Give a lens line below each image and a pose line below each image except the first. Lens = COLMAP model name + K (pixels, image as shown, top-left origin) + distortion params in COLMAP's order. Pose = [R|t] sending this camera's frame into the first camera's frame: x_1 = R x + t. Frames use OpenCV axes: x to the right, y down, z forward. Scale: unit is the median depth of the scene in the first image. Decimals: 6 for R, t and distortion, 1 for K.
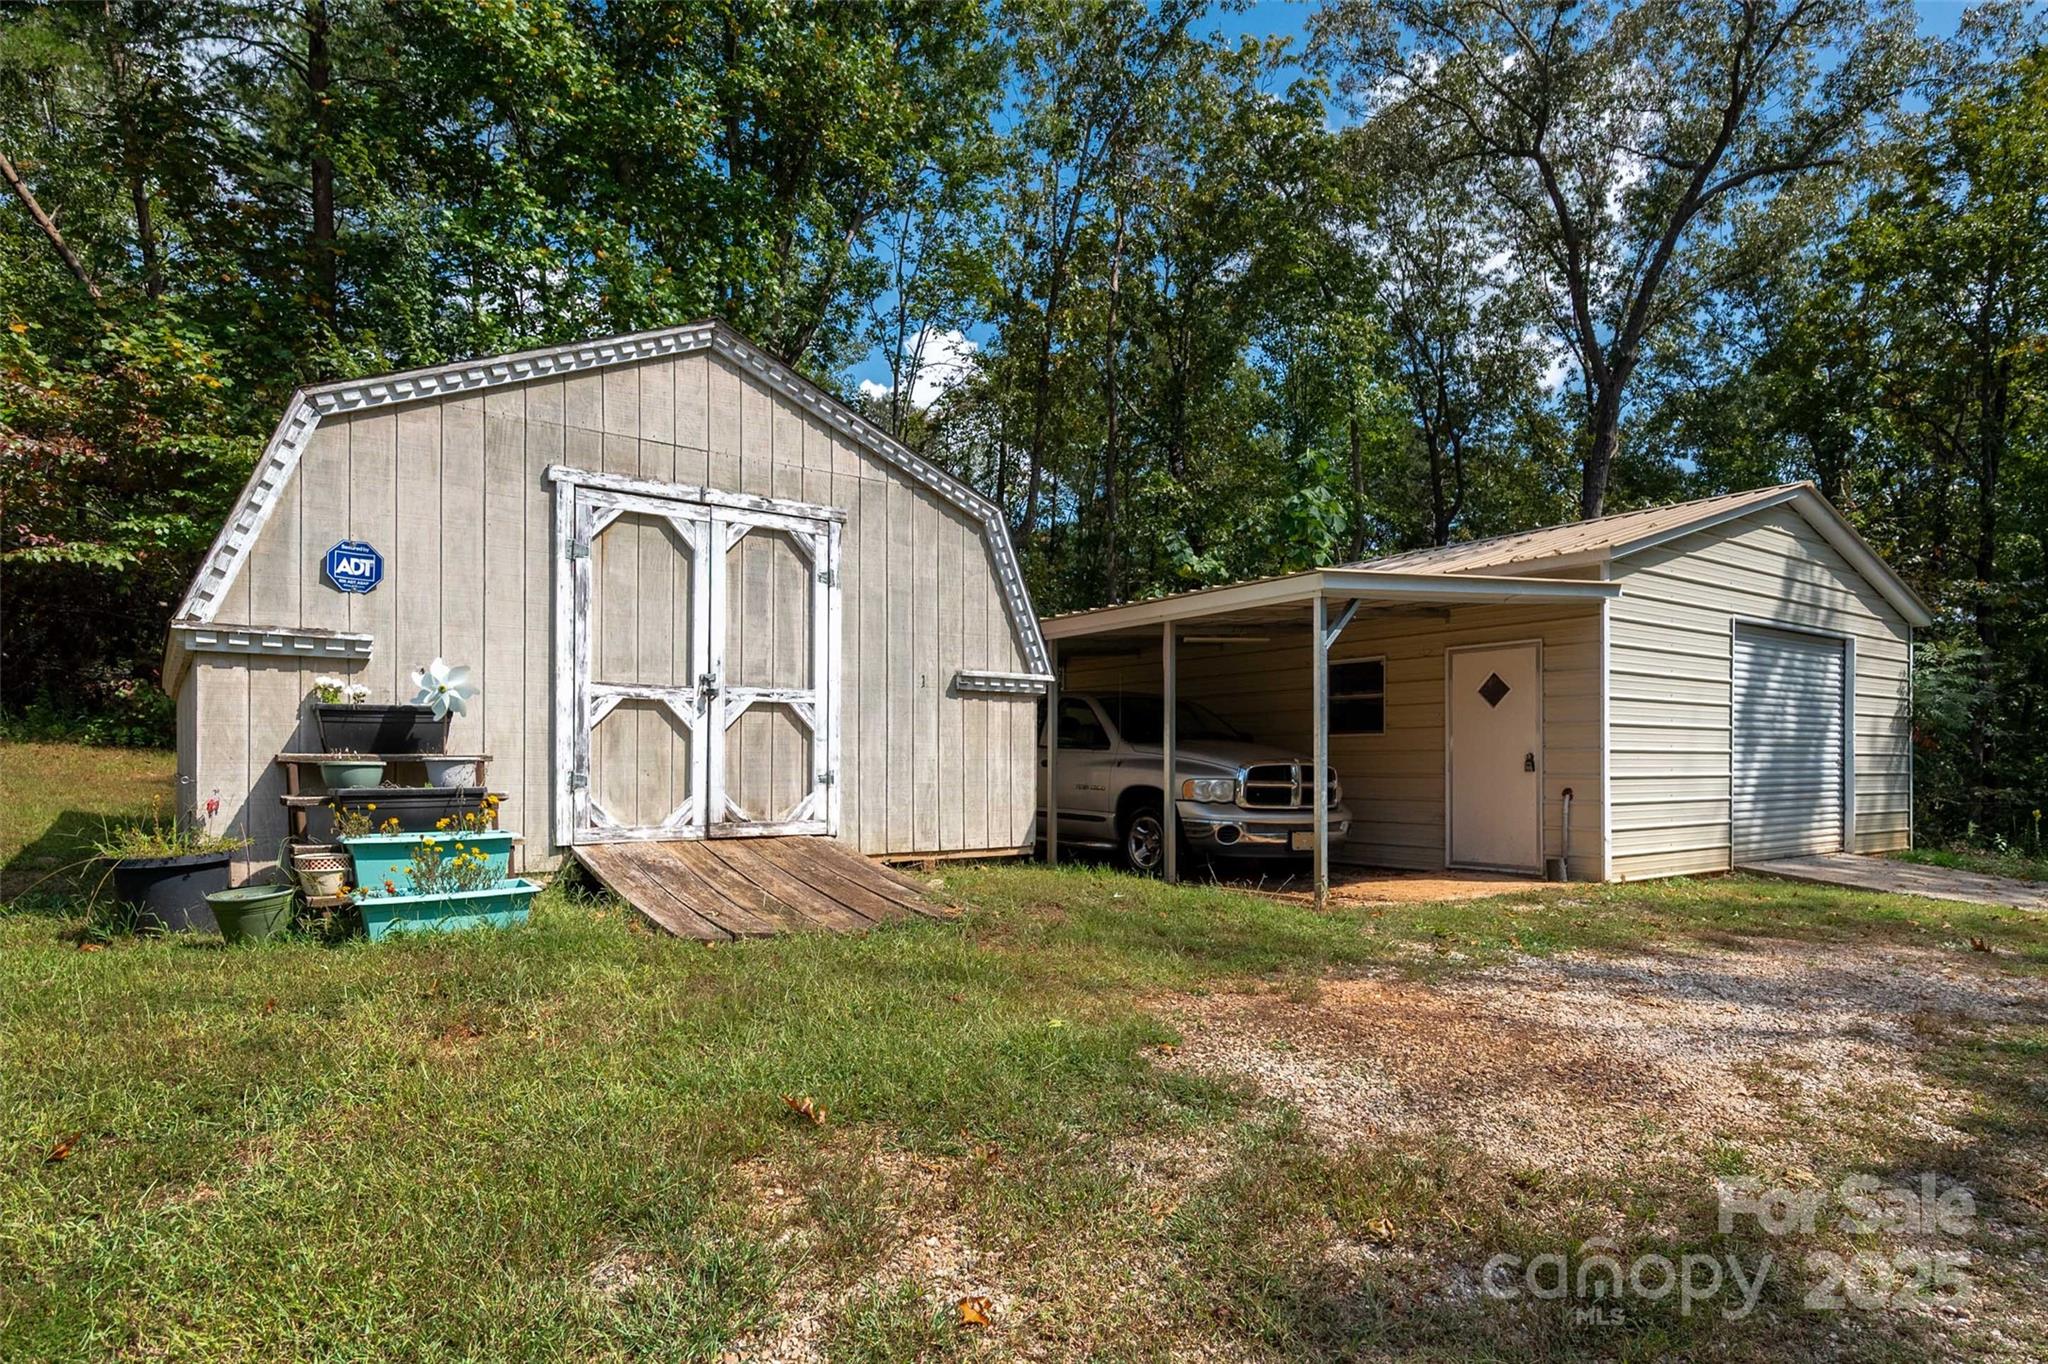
lens RADIAL K [[1154.5, 0, 1030.8], [0, 1154.5, 758.2], [0, 0, 1]] dist [-0.000691, -0.000648]
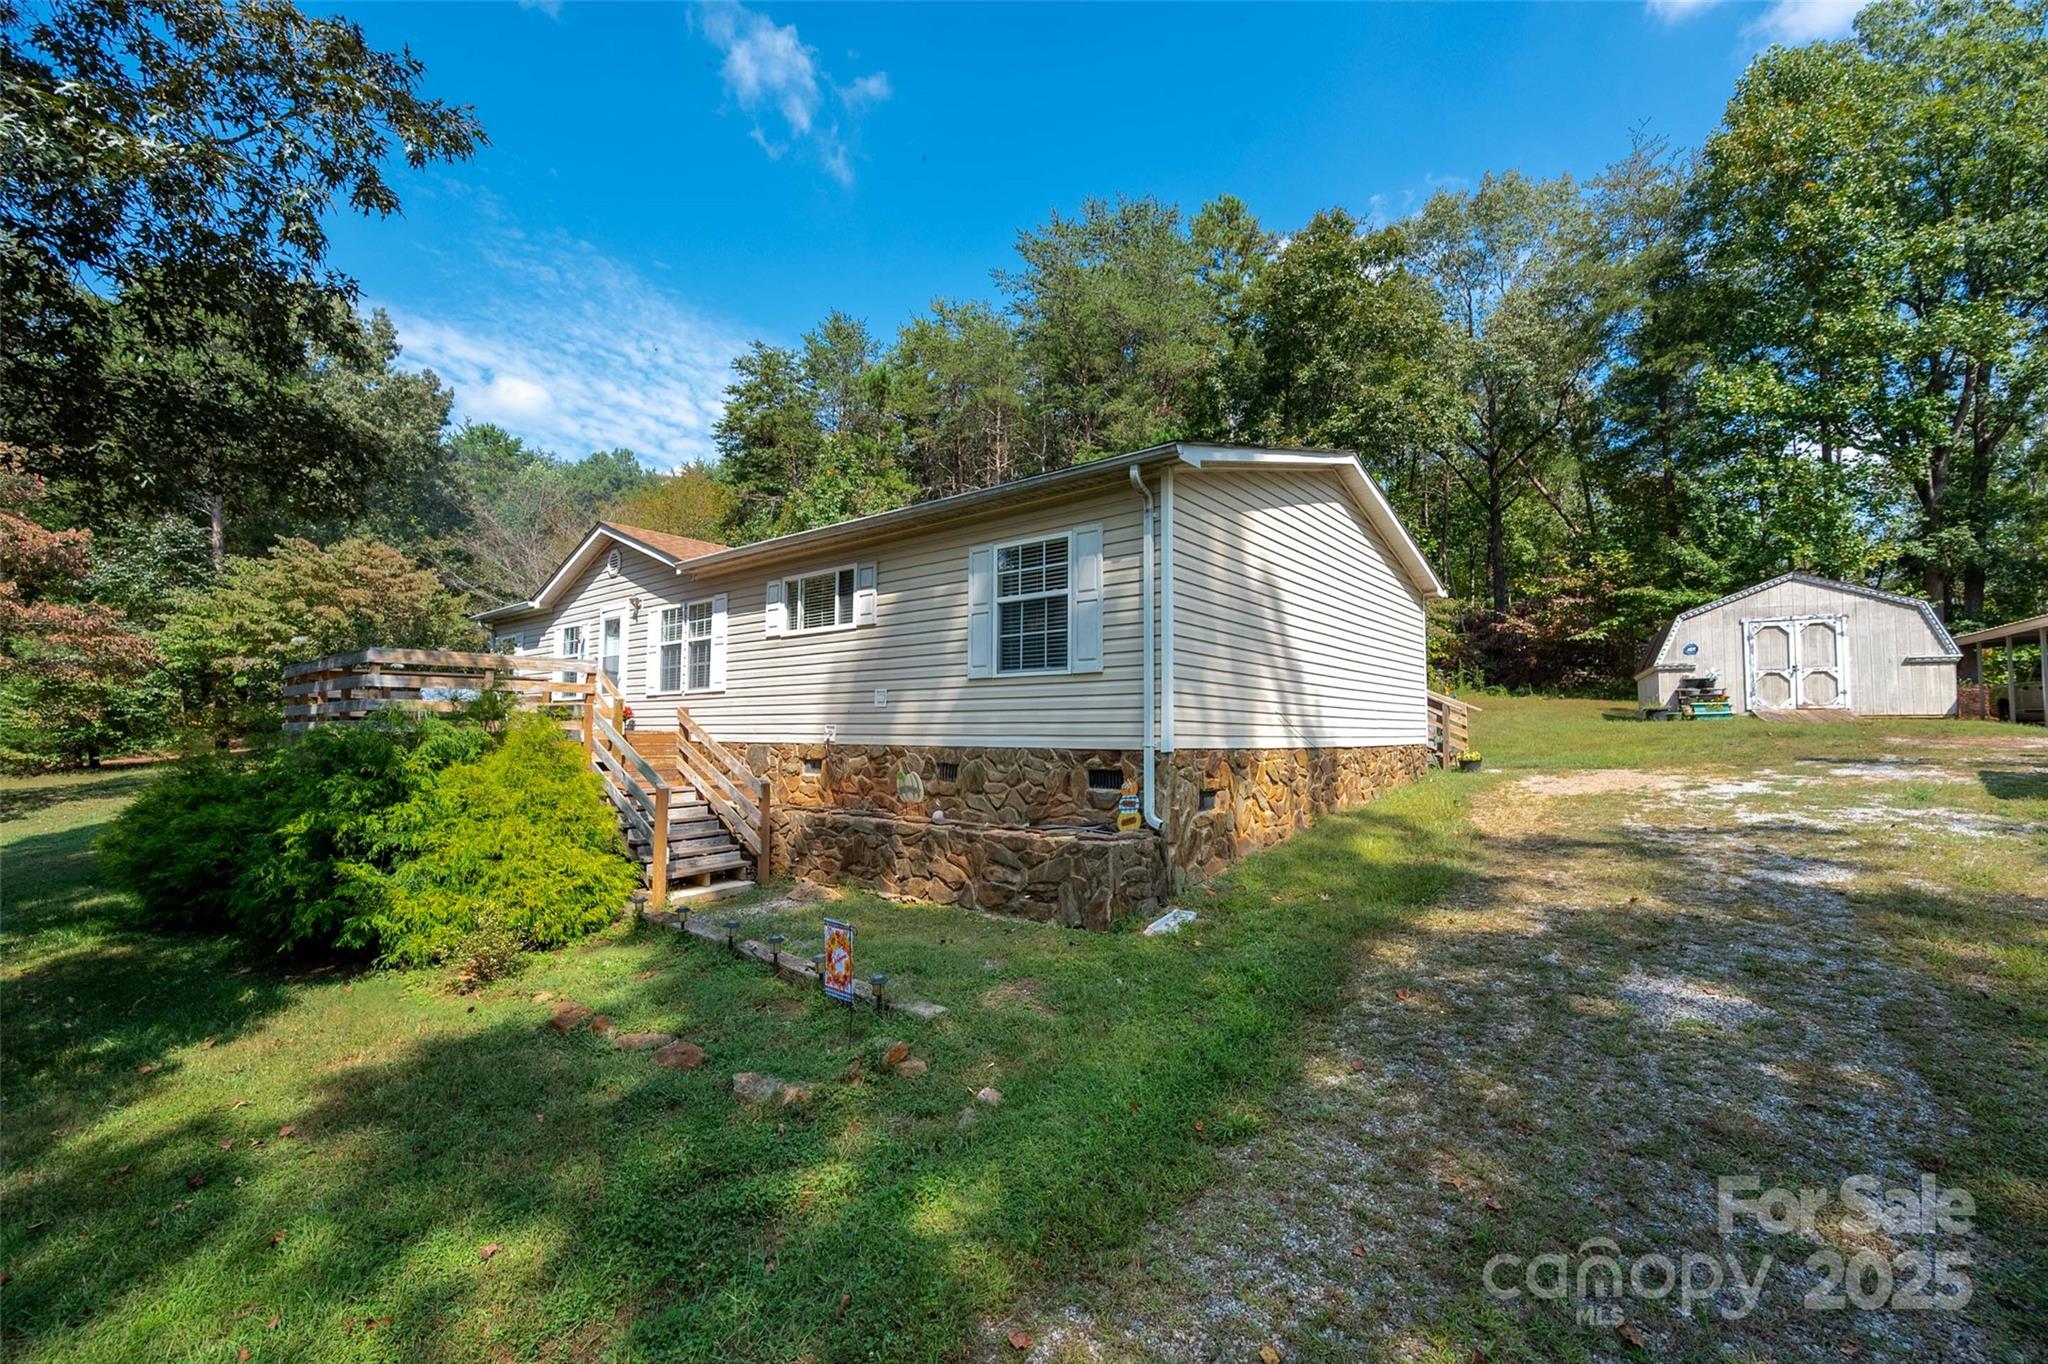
lens RADIAL K [[843.3, 0, 1024.0], [0, 843.3, 682.0], [0, 0, 1]] dist [-0.000563, -0.000153]
pose [[0.362271, -0.055346, -0.930428, 1.128576], [0.006804, 0.998366, -0.056738, 0.100006], [0.932048, 0.014223, 0.362055, -1.936224]]
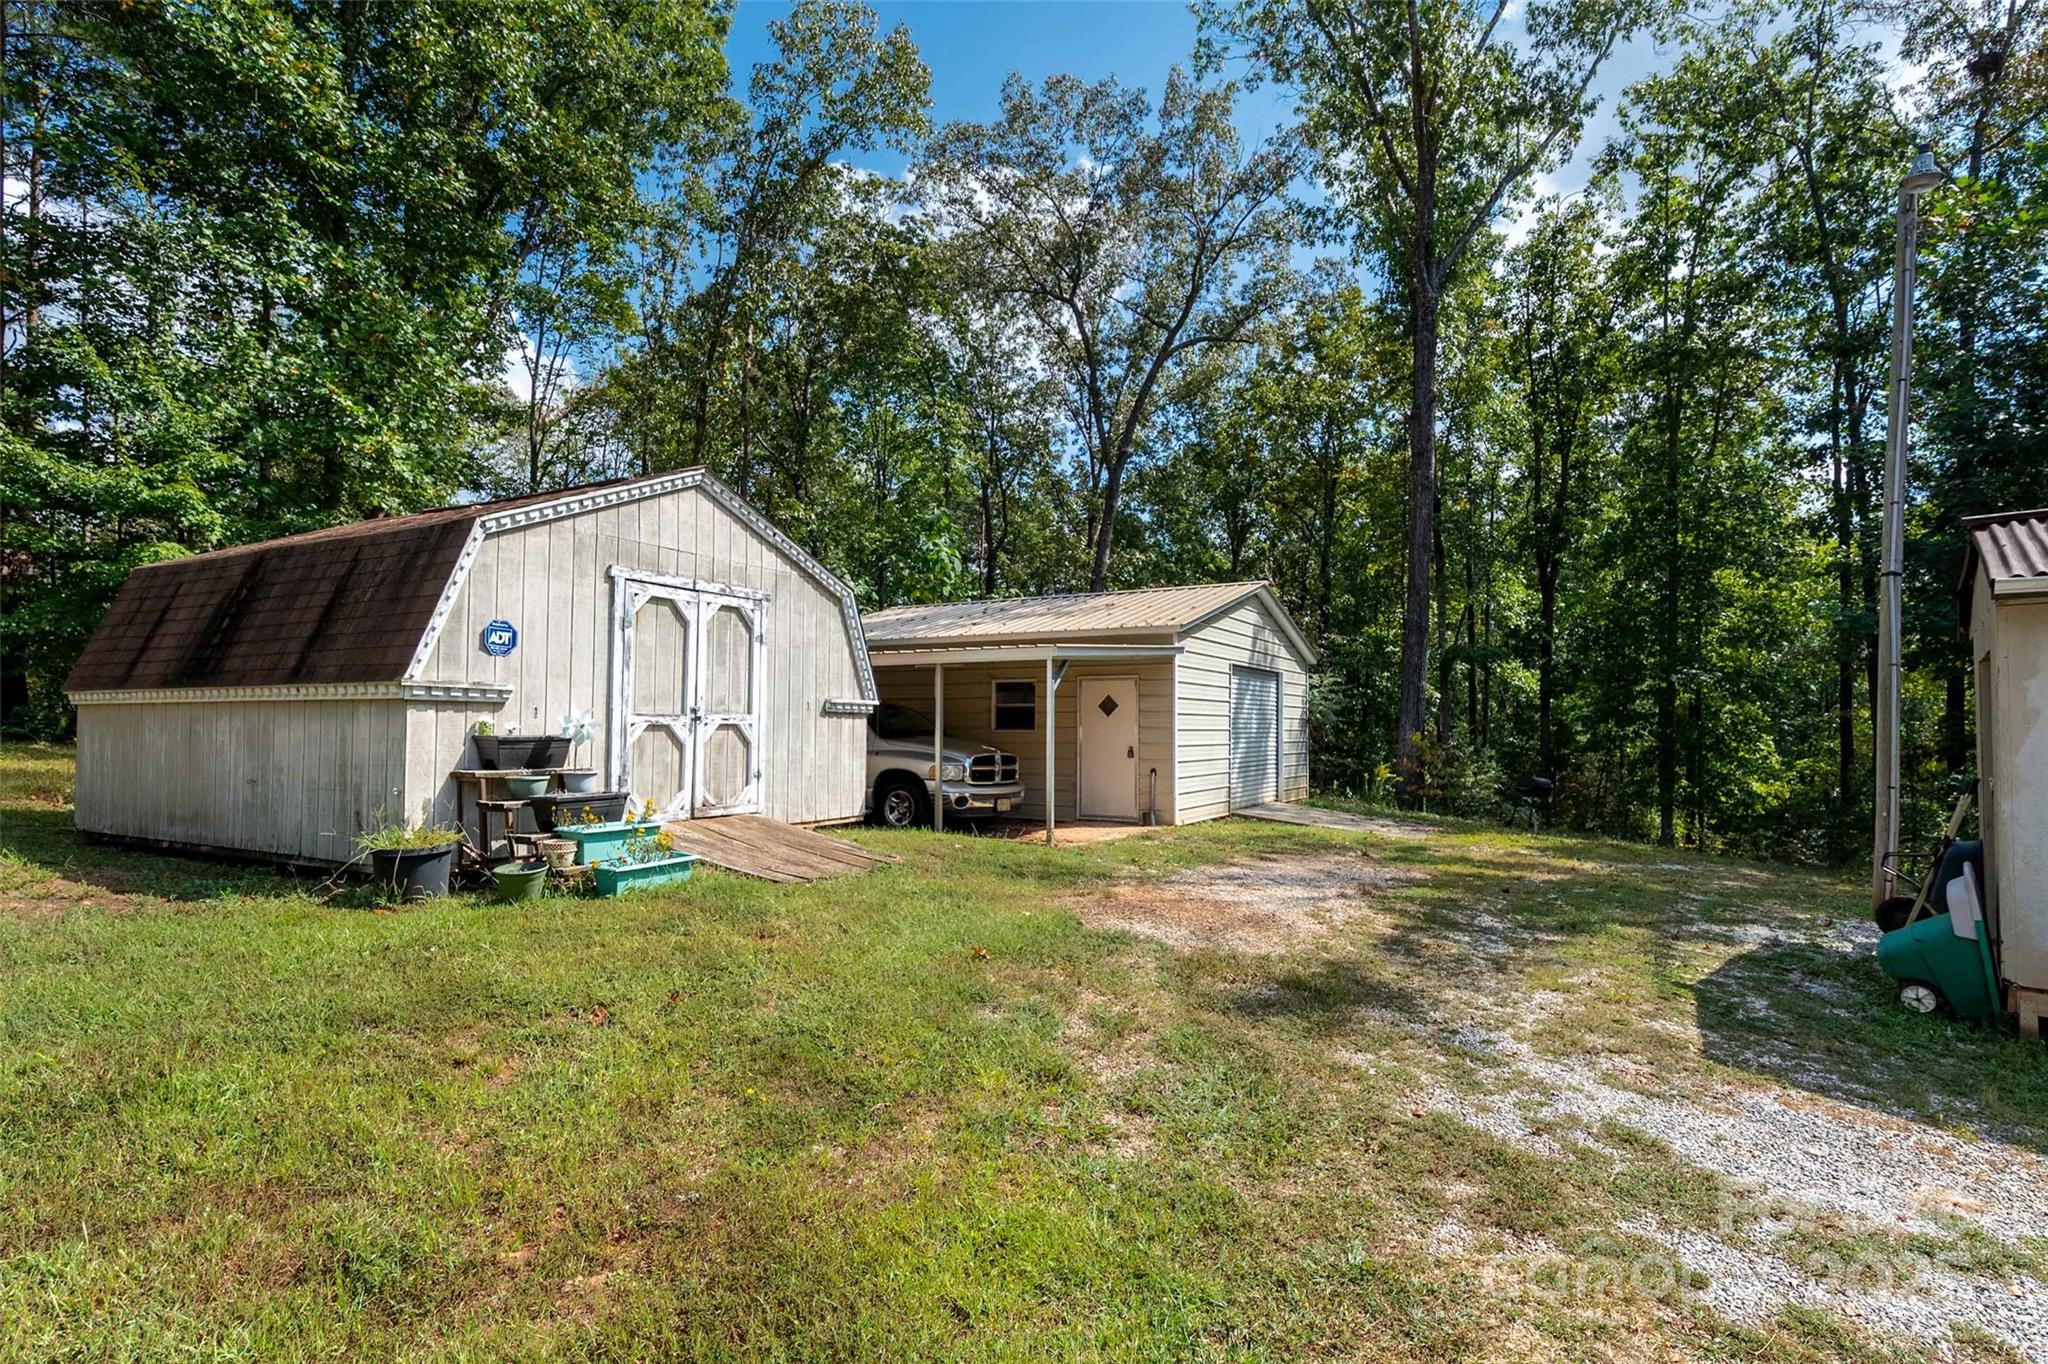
lens RADIAL K [[1012.7, 0, 1024.0], [0, 1012.7, 682.0], [0, 0, 1]] dist [0.002360, -0.000026]
pose [[0.913329, 0.023431, 0.406547, -0.349187], [-0.008200, 0.999199, -0.039166, -0.046587], [-0.407139, 0.032438, 0.912790, -0.286611]]
